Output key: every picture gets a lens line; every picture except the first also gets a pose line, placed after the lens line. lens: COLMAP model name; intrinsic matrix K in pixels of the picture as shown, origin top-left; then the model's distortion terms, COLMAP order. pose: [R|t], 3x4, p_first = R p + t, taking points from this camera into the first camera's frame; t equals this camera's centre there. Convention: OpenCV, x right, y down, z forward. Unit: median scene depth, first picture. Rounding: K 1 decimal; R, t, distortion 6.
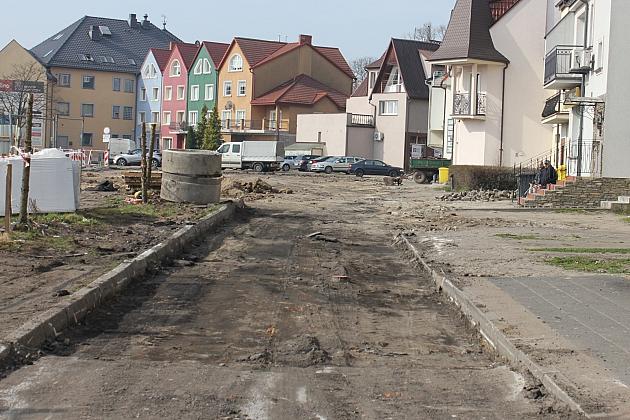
lens RADIAL K [[1043.0, 0, 315.0], [0, 1043.0, 210.0], [0, 0, 1]] dist [-0.033707, 0.044549]
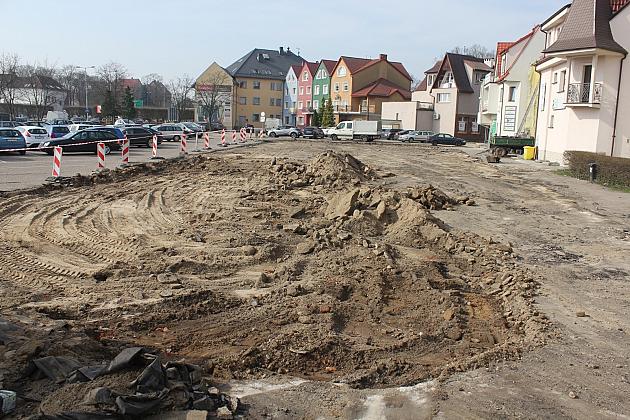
lens RADIAL K [[520.1, 0, 329.8], [0, 520.1, 210.1], [0, 0, 1]] dist [-0.161888, 0.151165]
pose [[0.996484, 0.007194, -0.083479, -0.030896], [0.002347, 0.993520, 0.113637, -0.017920], [0.083756, -0.113433, 0.990009, 0.196786]]
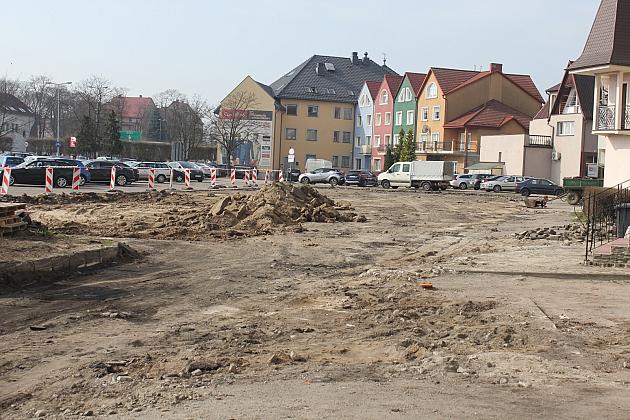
lens RADIAL K [[865.1, 0, 315.0], [0, 865.1, 210.0], [0, 0, 1]] dist [-0.000736, 0.038954]
pose [[0.970130, 0.011092, -0.242332, 0.035259], [-0.013501, 0.999875, -0.008285, -0.006180], [0.242210, 0.011310, 0.970158, 0.099917]]
